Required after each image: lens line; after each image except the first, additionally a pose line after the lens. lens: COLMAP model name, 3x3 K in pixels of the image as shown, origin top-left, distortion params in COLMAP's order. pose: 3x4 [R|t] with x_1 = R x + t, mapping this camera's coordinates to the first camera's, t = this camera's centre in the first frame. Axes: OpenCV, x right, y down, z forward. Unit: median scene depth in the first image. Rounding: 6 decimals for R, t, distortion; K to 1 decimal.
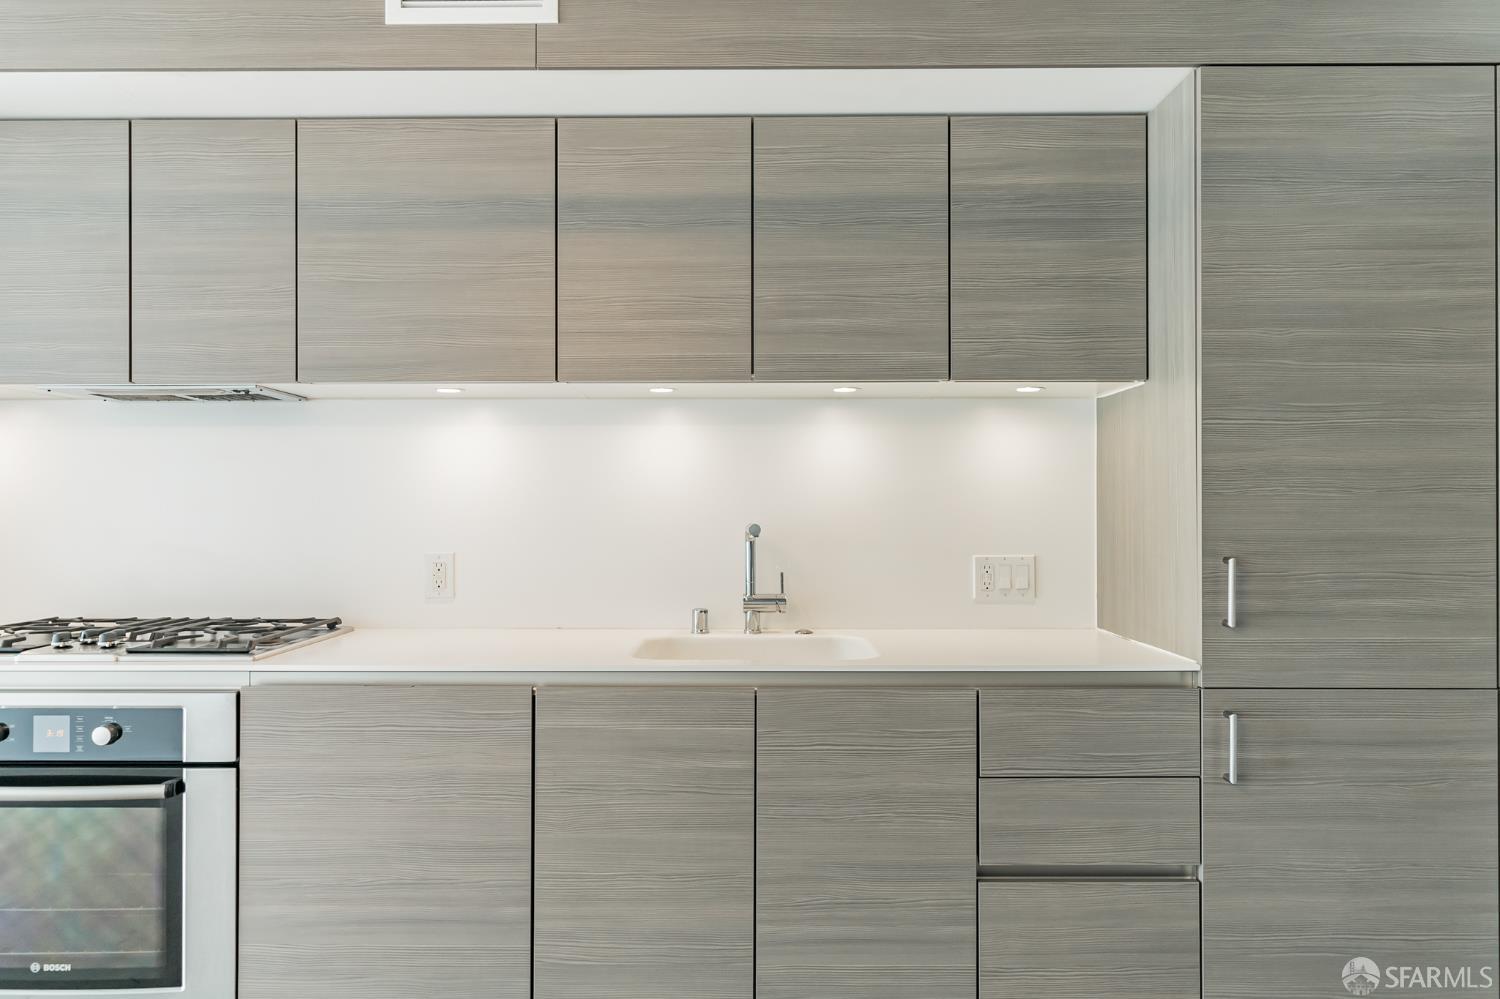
lens RADIAL K [[1013.2, 0, 750.0], [0, 1013.2, 499.5], [0, 0, 1]] dist [0.006742, -0.000543]
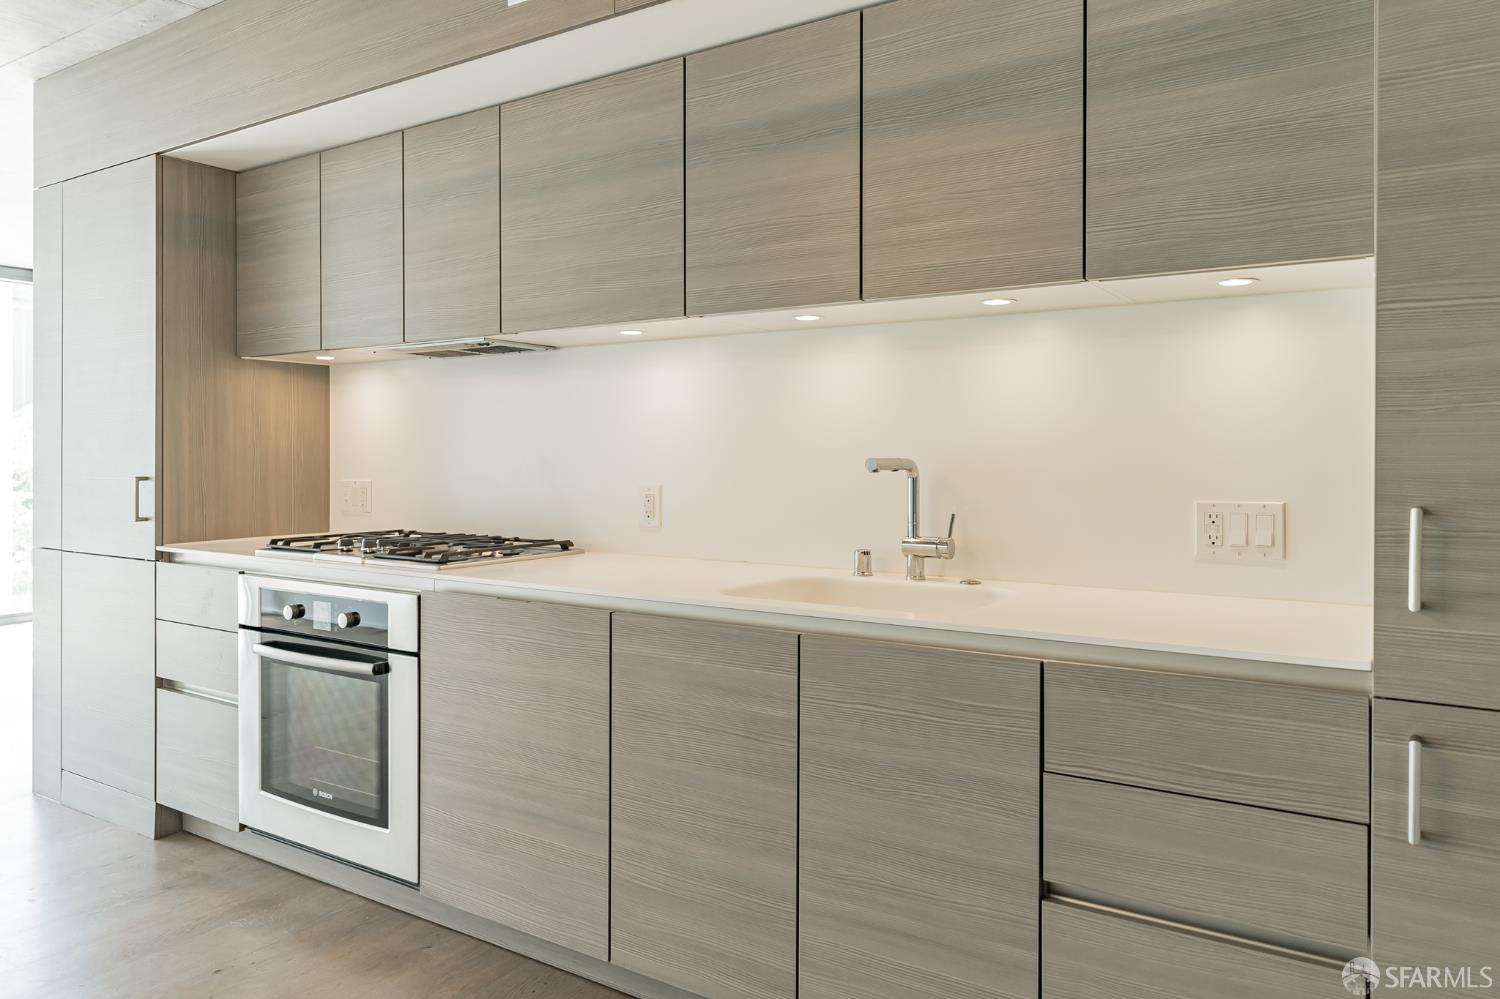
lens RADIAL K [[1023.7, 0, 747.4], [0, 1023.7, 456.1], [0, 0, 1]] dist [0.004813, 0.003384]
pose [[0.839252, 0.002020, -0.543739, 0.466711], [0.004022, 0.999943, 0.009923, 0.014955], [0.543728, -0.010515, 0.839196, 0.190612]]
